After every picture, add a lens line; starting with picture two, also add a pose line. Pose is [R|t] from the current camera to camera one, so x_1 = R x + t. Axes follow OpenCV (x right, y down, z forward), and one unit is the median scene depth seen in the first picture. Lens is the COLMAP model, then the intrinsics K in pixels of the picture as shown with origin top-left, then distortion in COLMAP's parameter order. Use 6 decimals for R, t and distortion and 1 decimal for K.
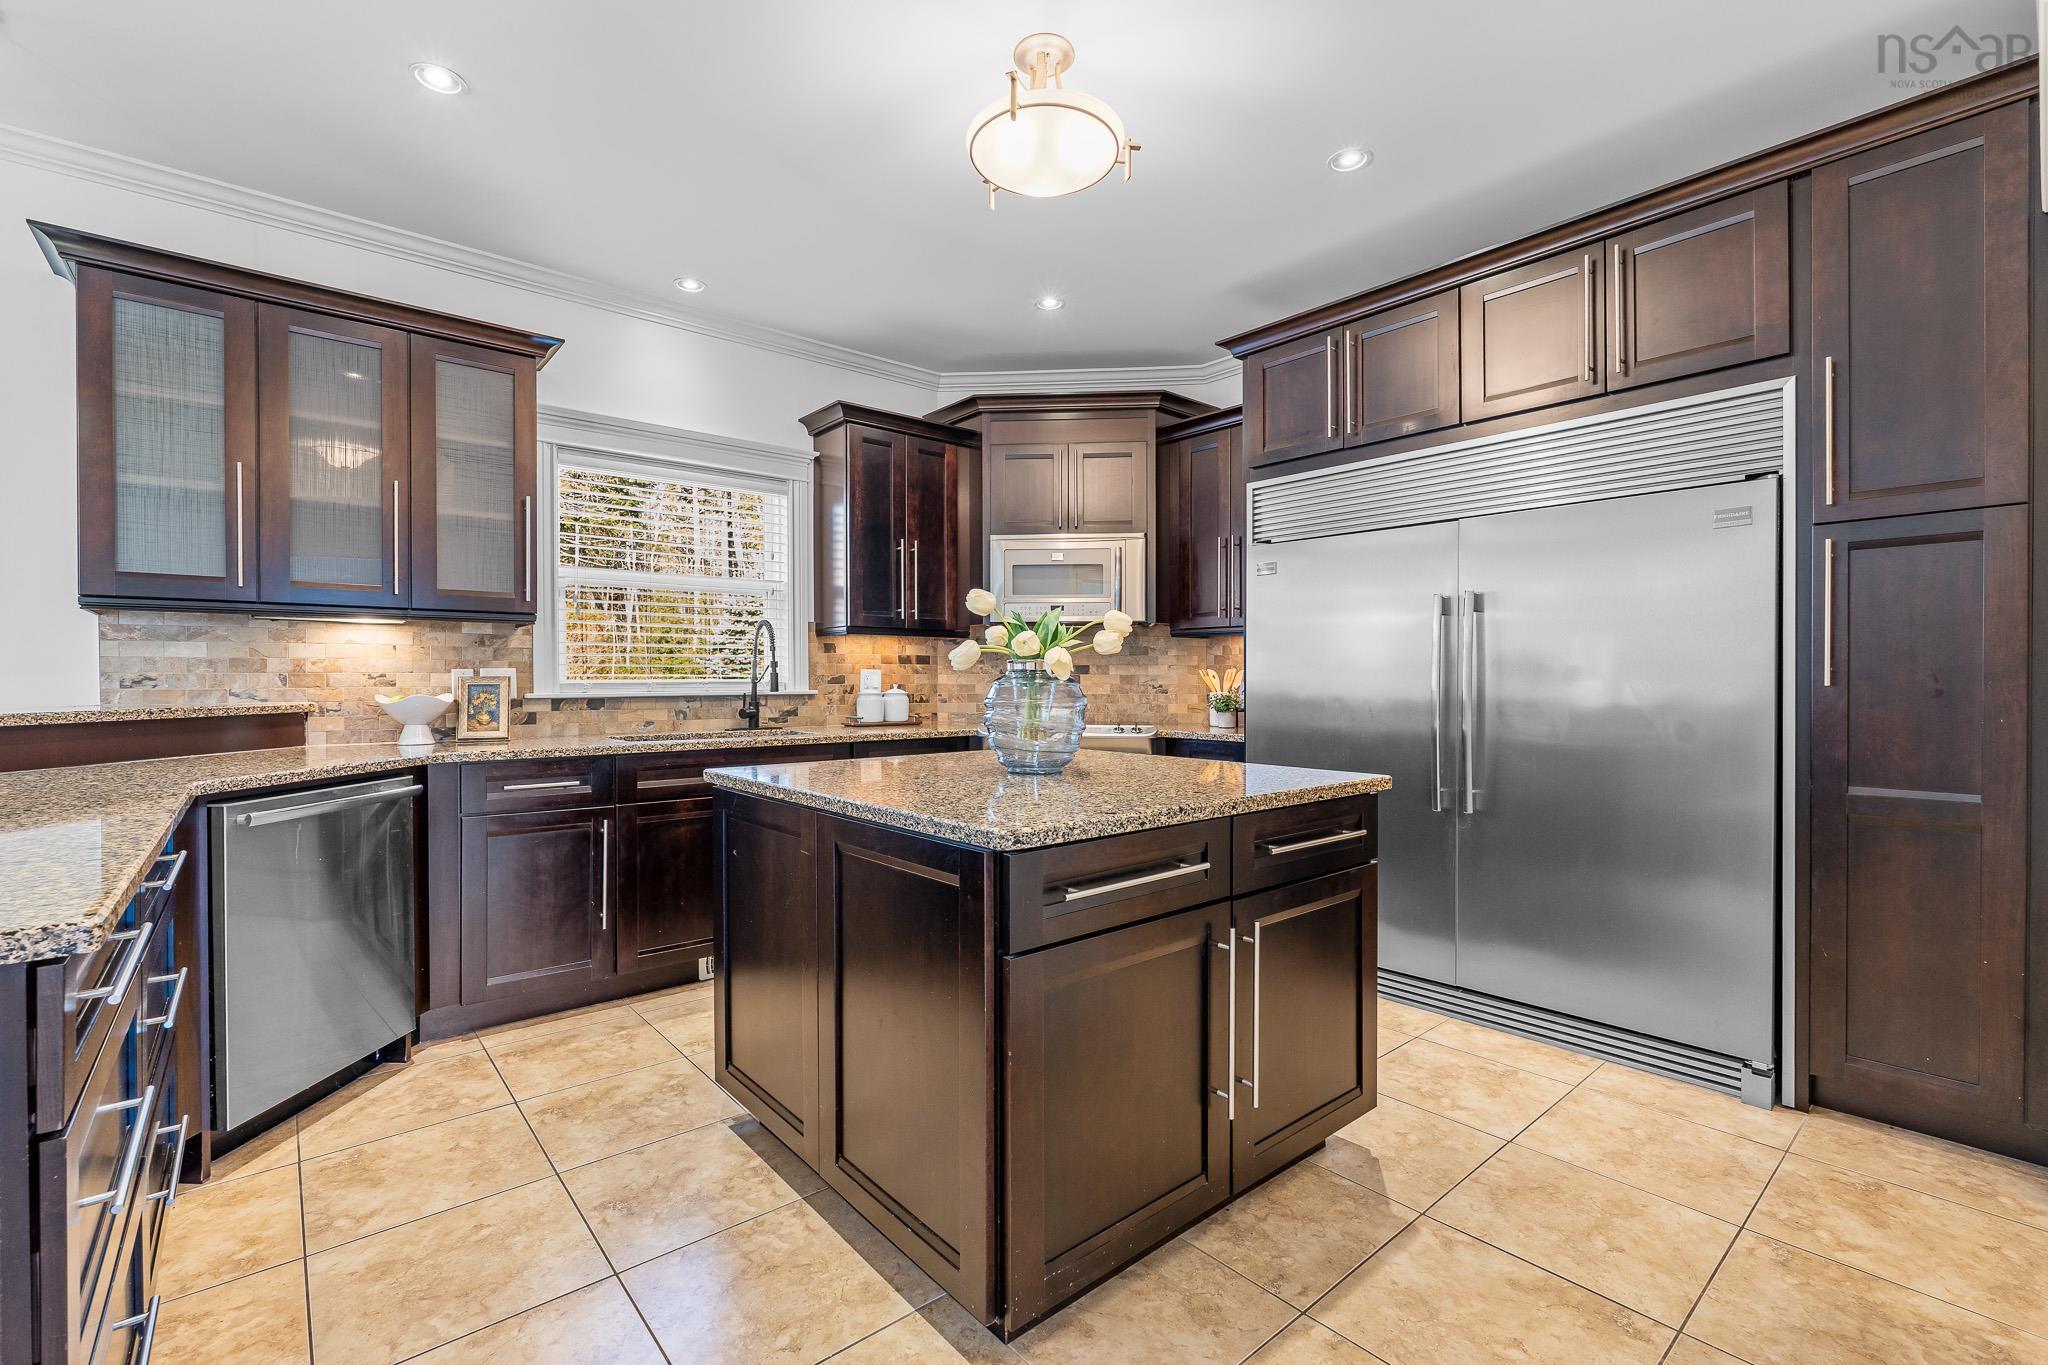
lens RADIAL K [[896.4, 0, 1021.2], [0, 896.4, 683.1], [0, 0, 1]] dist [-0.001838, -0.001036]
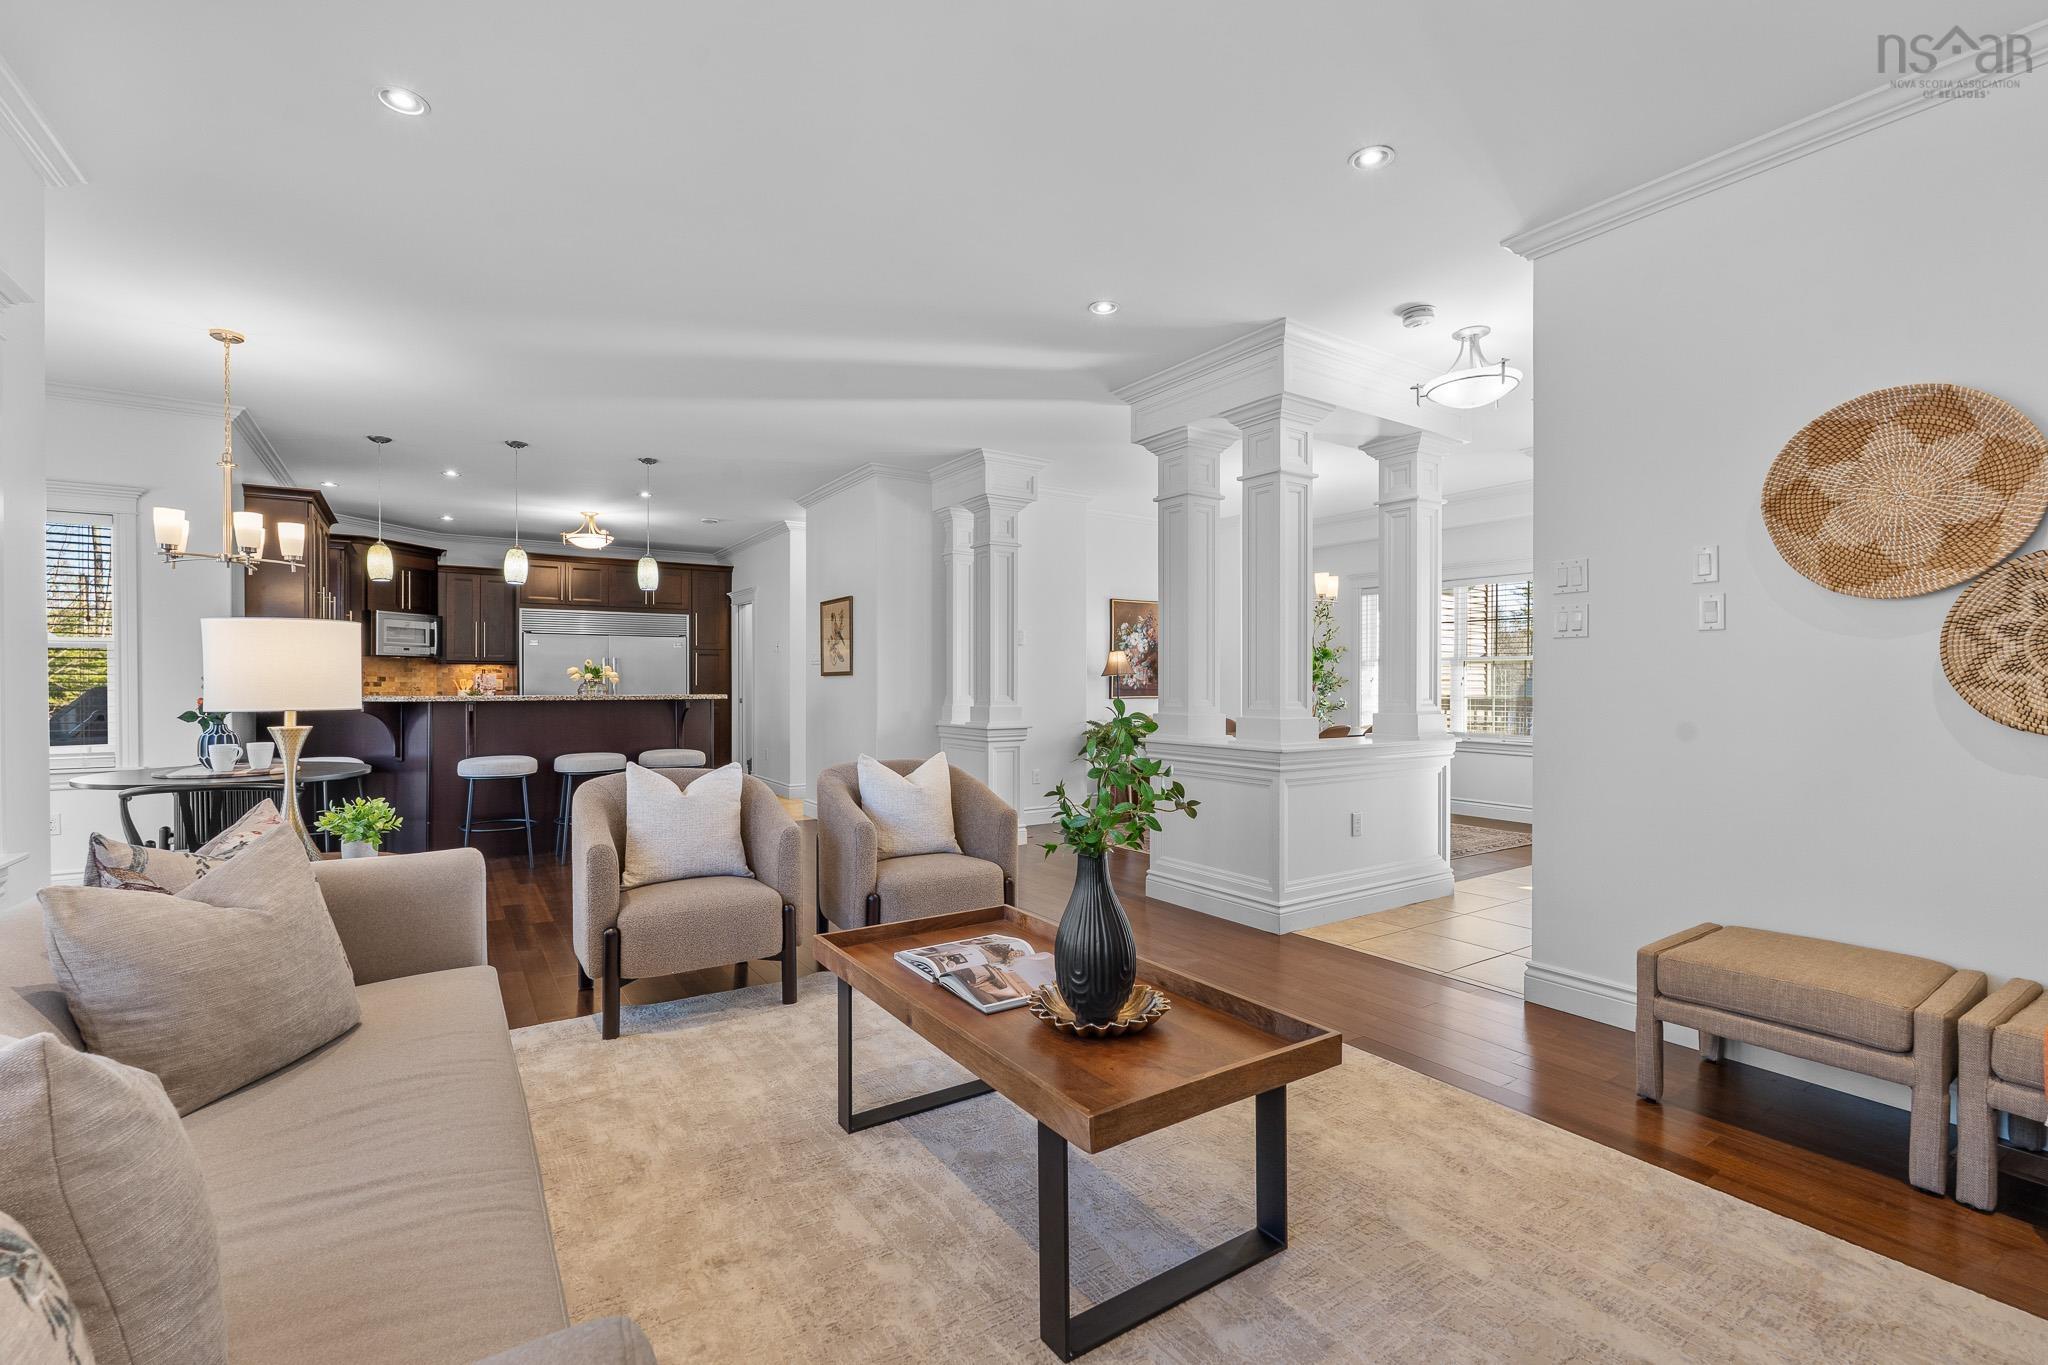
lens RADIAL K [[896.4, 0, 1031.9], [0, 896.4, 678.0], [0, 0, 1]] dist [-0.001838, -0.001036]
pose [[0.116333, 0.009234, 0.993167, -2.056997], [0.005879, 0.999933, -0.009986, 0.012360], [-0.993193, 0.007001, 0.116271, -0.737537]]
